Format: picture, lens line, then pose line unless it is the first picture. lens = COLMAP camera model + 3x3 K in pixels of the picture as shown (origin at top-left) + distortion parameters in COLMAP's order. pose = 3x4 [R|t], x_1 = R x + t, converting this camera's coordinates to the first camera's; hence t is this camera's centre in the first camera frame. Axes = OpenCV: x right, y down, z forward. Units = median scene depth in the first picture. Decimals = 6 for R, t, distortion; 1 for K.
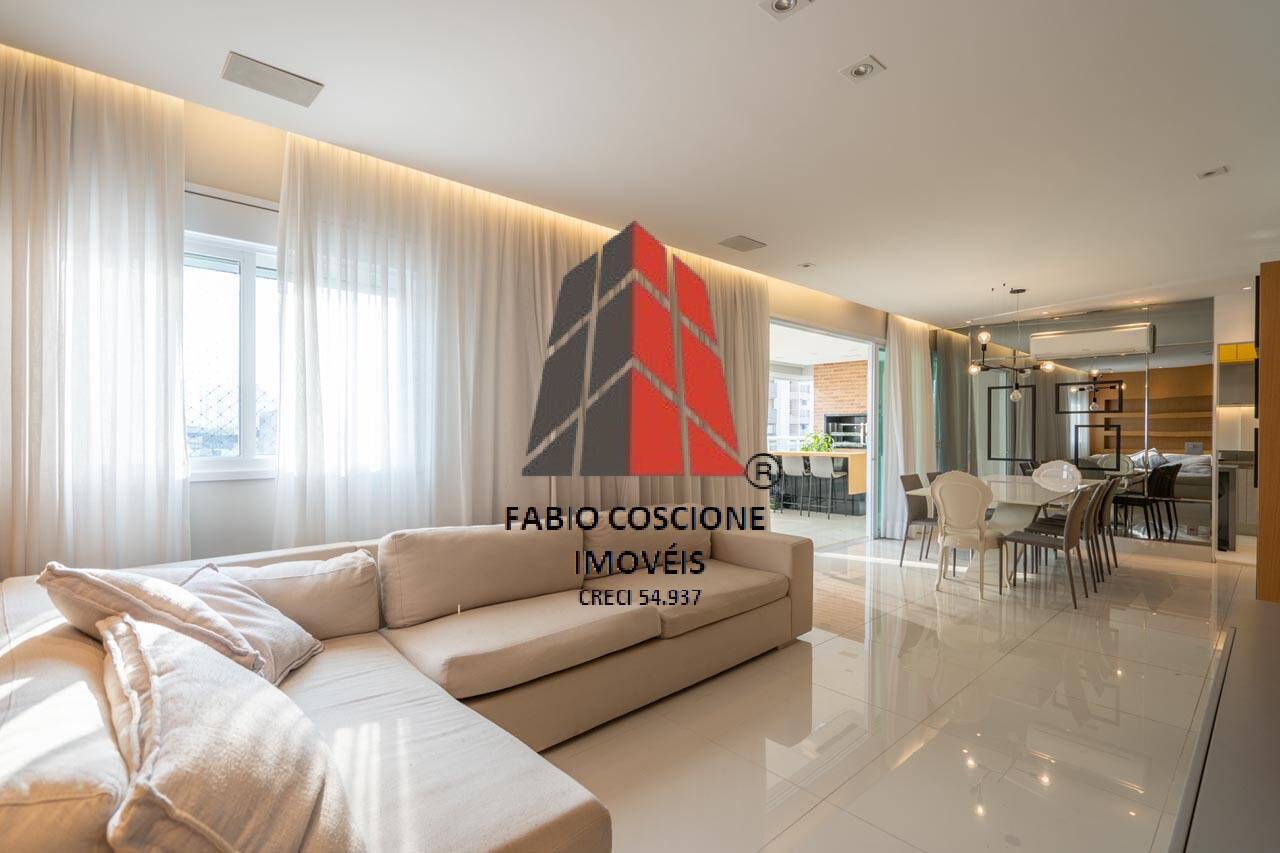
lens RADIAL K [[597.3, 0, 643.0], [0, 597.3, 435.5], [0, 0, 1]] dist [-0.001176, -0.000266]
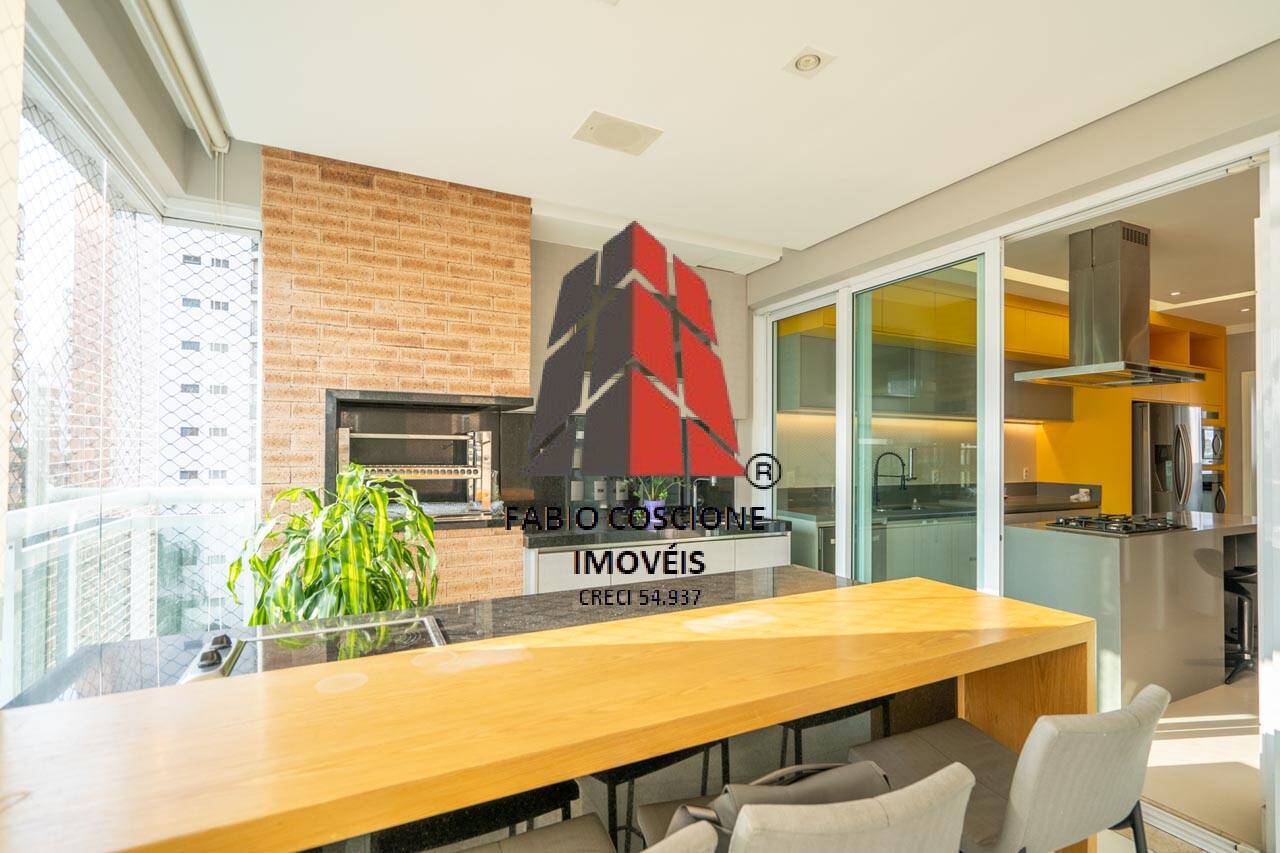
lens RADIAL K [[585.7, 0, 640.1], [0, 585.7, 441.9], [0, 0, 1]] dist [-0.000190, 0.000066]
pose [[0.294533, 0.009230, 0.955597, 0.126621], [0.005993, 0.999916, -0.011505, -0.012177], [-0.955622, 0.009116, 0.294453, 0.818860]]
